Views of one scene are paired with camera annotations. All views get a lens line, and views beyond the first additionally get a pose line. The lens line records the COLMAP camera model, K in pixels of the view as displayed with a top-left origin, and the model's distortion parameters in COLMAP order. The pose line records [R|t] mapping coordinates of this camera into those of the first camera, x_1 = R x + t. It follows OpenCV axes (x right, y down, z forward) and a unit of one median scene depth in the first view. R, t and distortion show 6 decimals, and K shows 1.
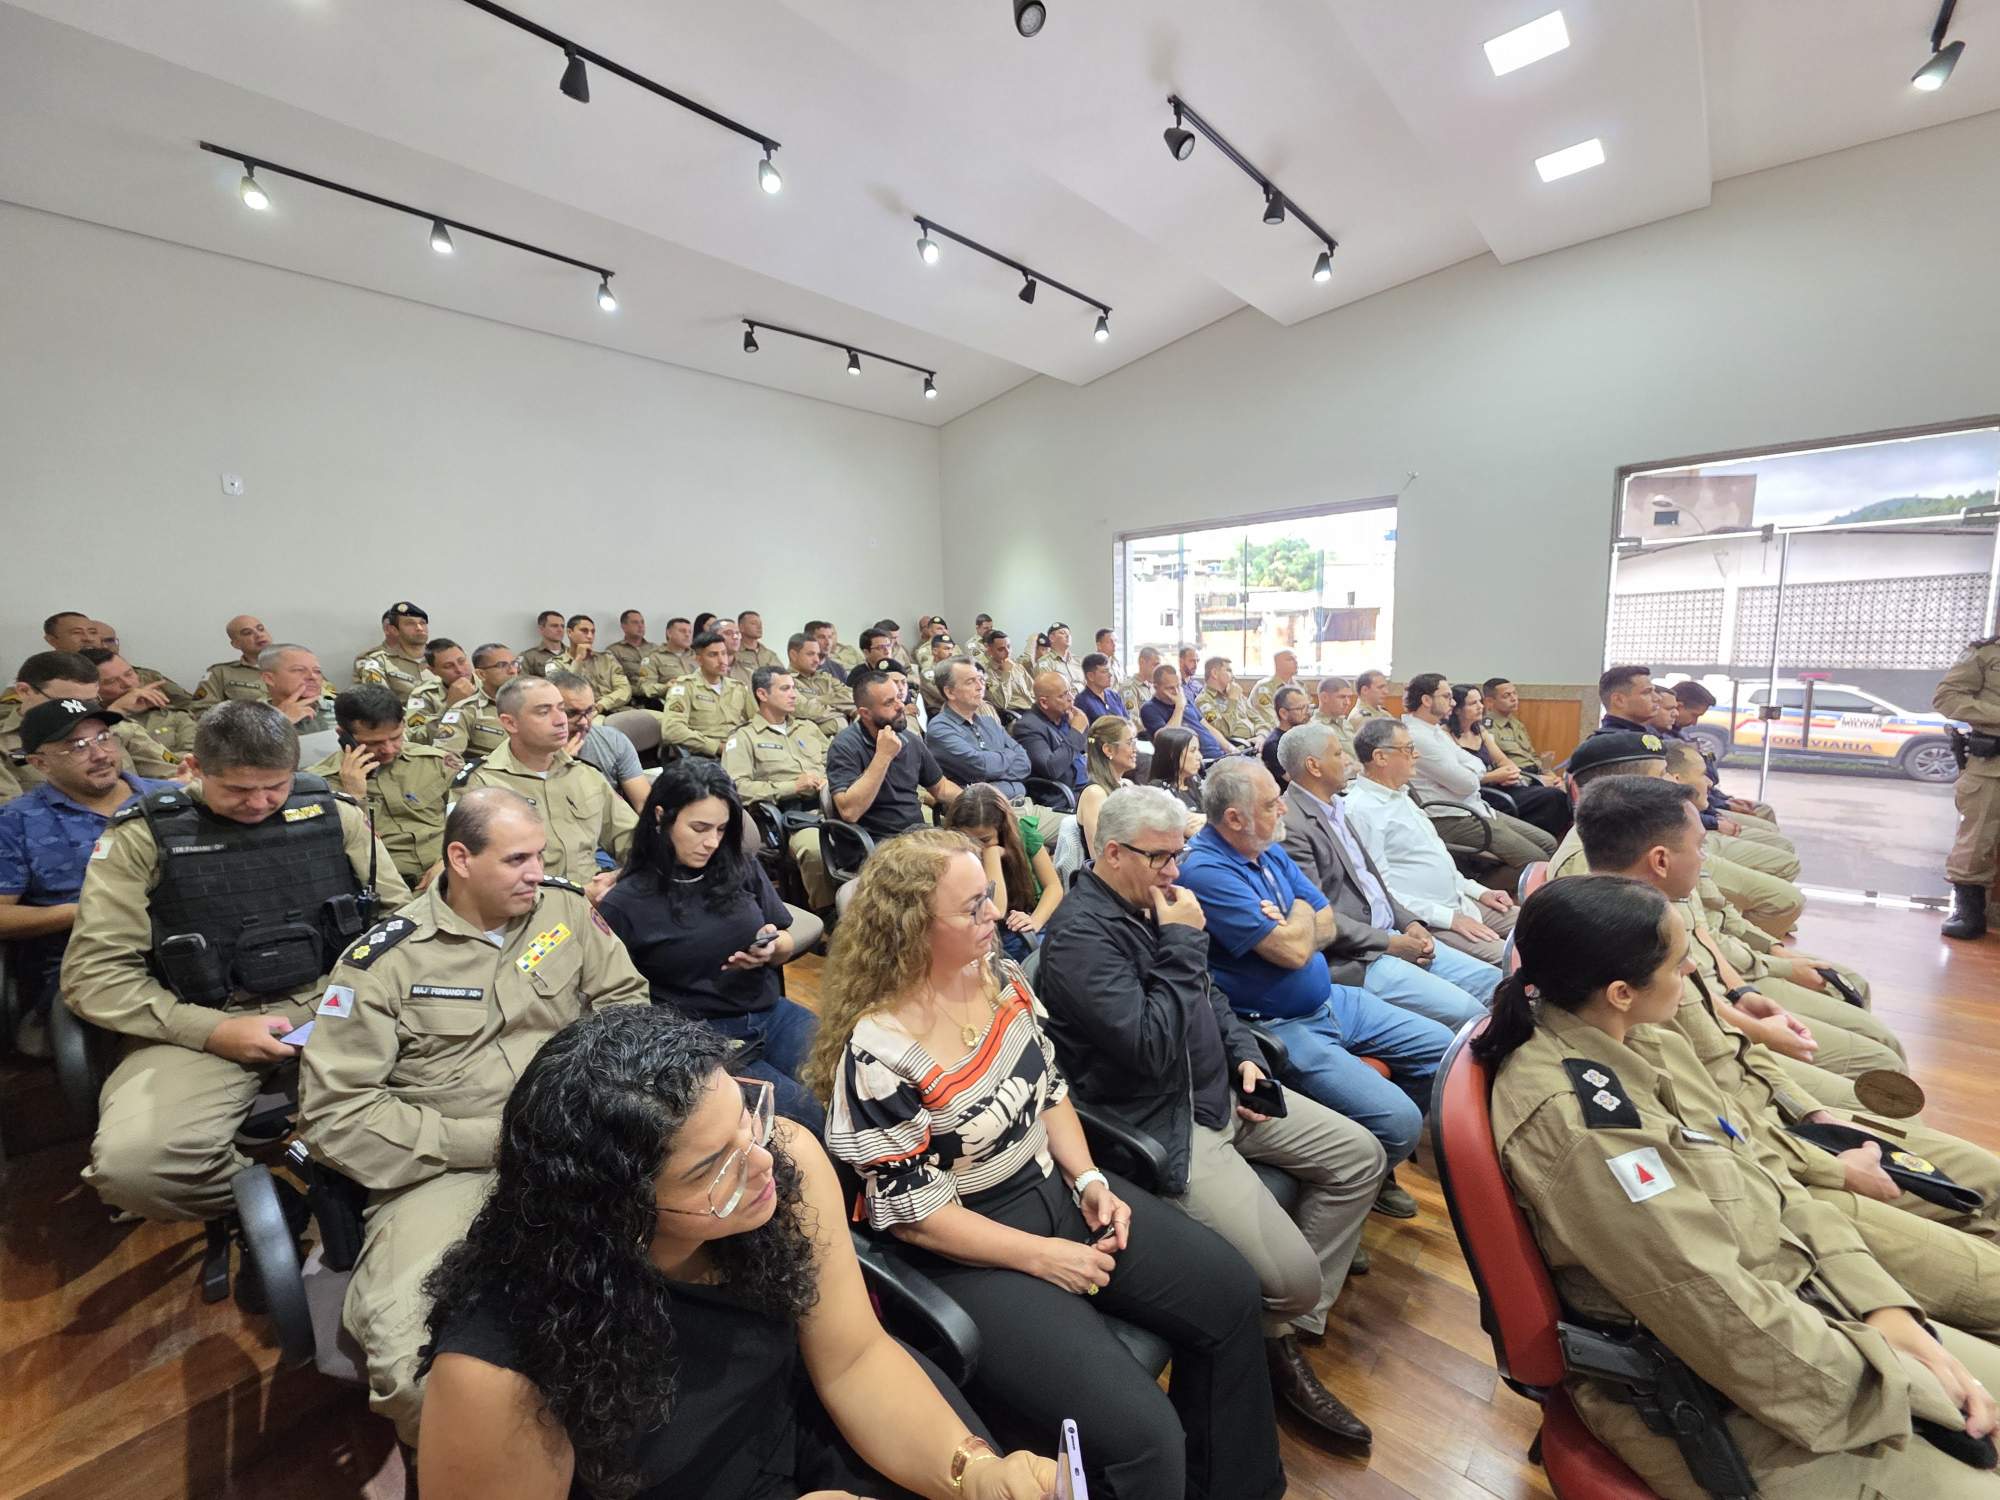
lens RADIAL K [[798.5, 0, 992.4], [0, 798.5, 744.9], [0, 0, 1]] dist [0.013009, -0.000031]
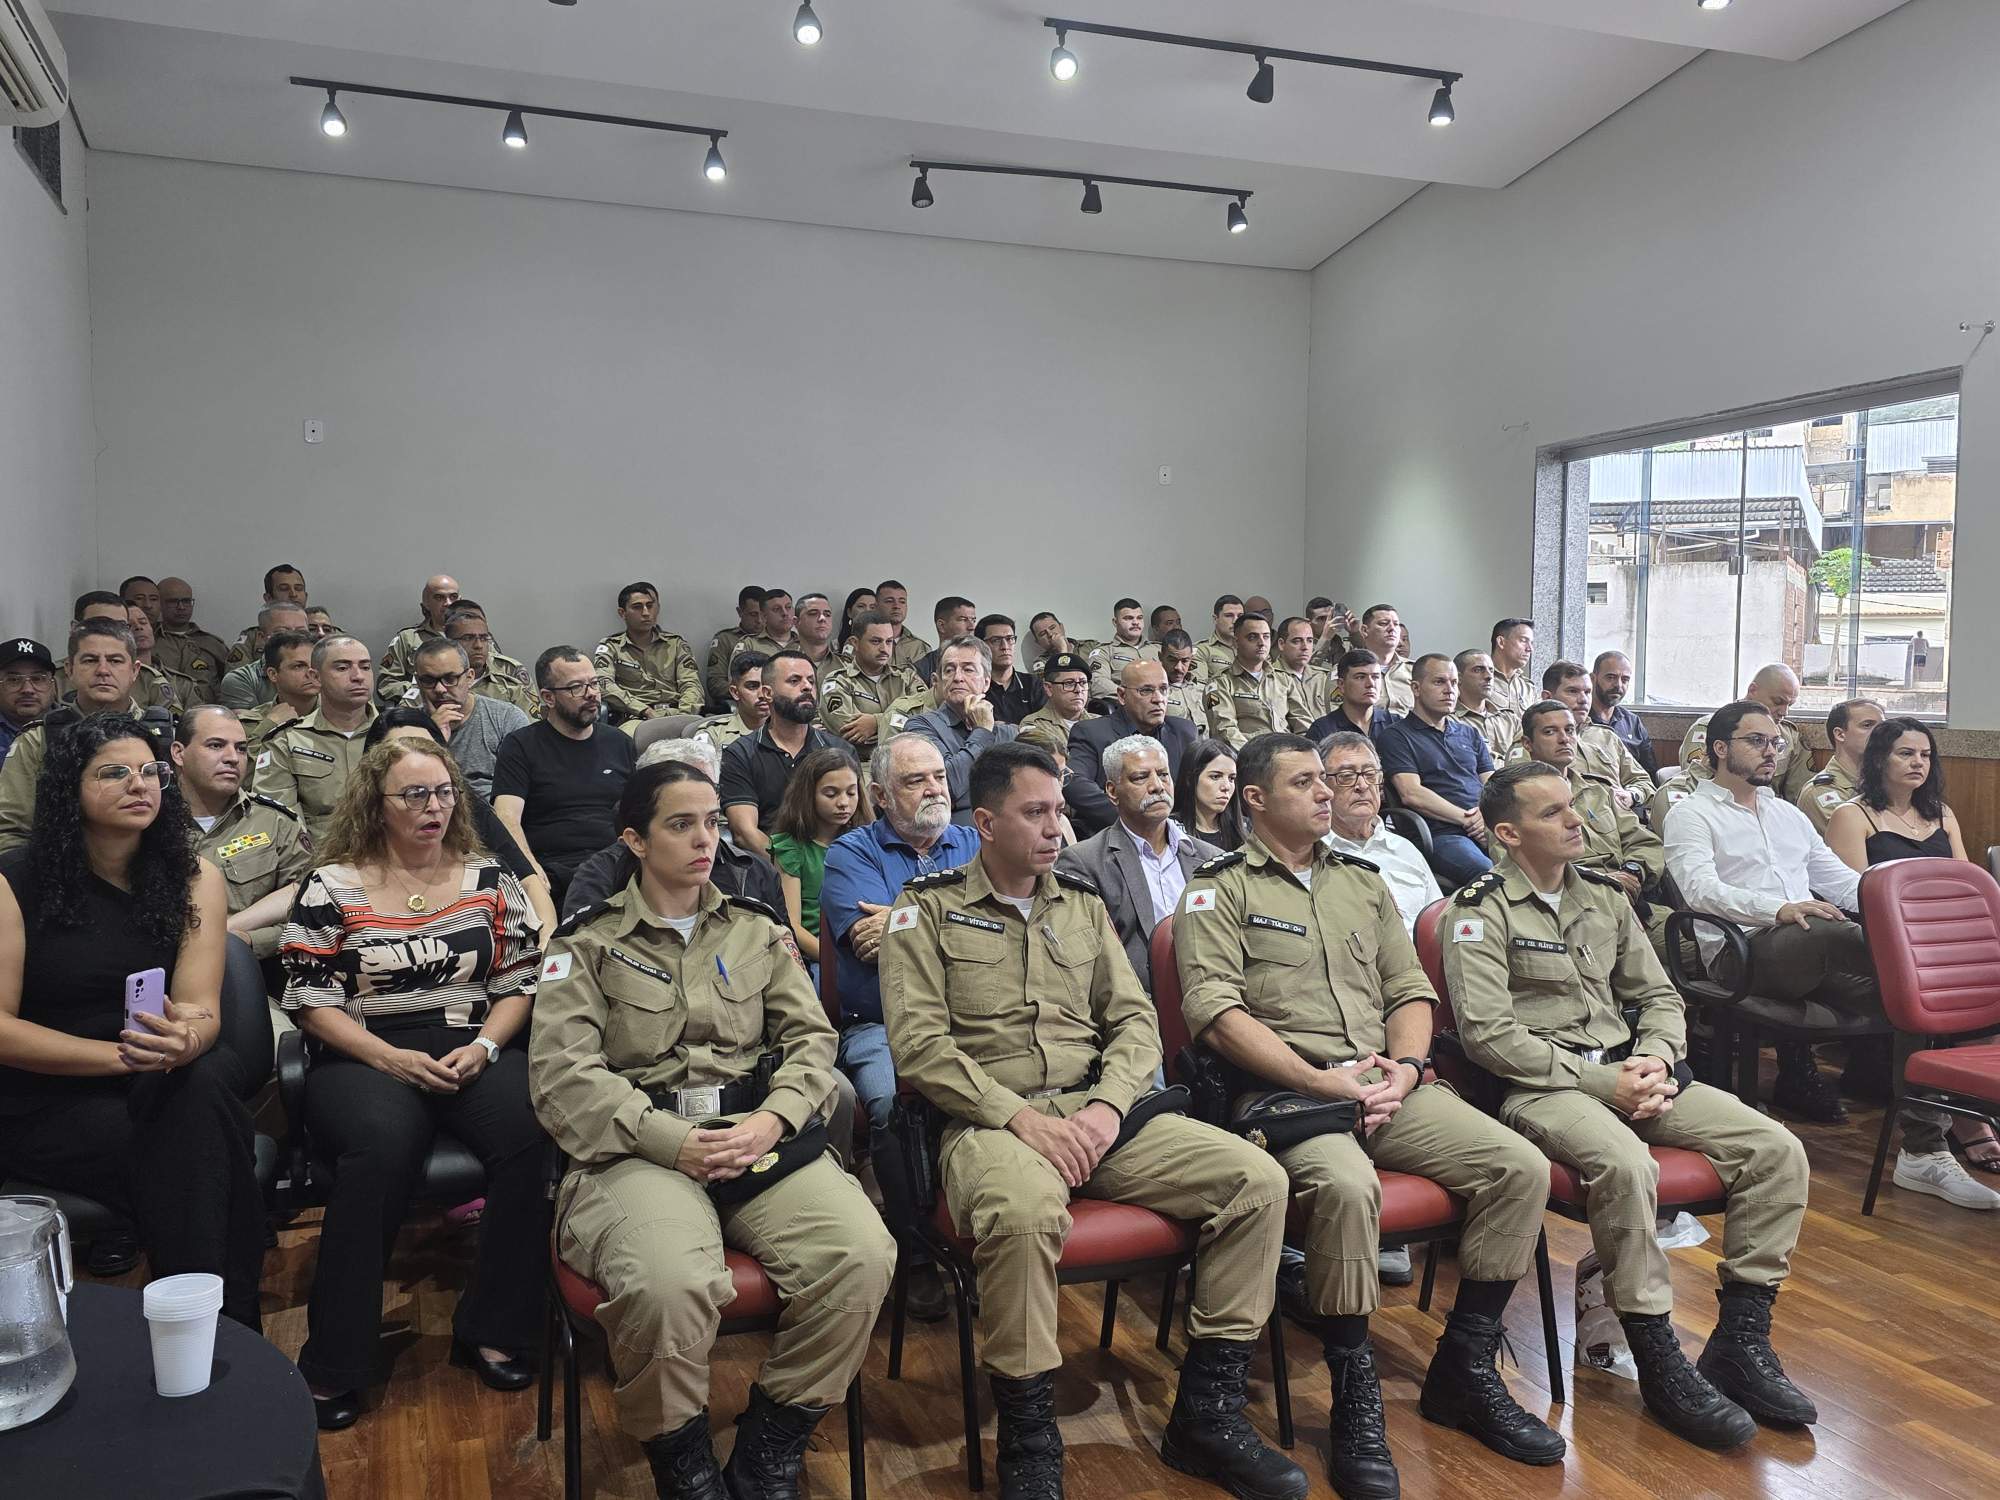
lens RADIAL K [[1747.6, 0, 1004.8], [0, 1747.6, 757.3], [0, 0, 1]] dist [0.078509, 0.001624]
pose [[0.888770, 0.049194, -0.455707, 0.520278], [-0.085965, 0.994471, -0.060303, 0.057745], [0.450221, 0.092771, 0.888085, -0.268292]]
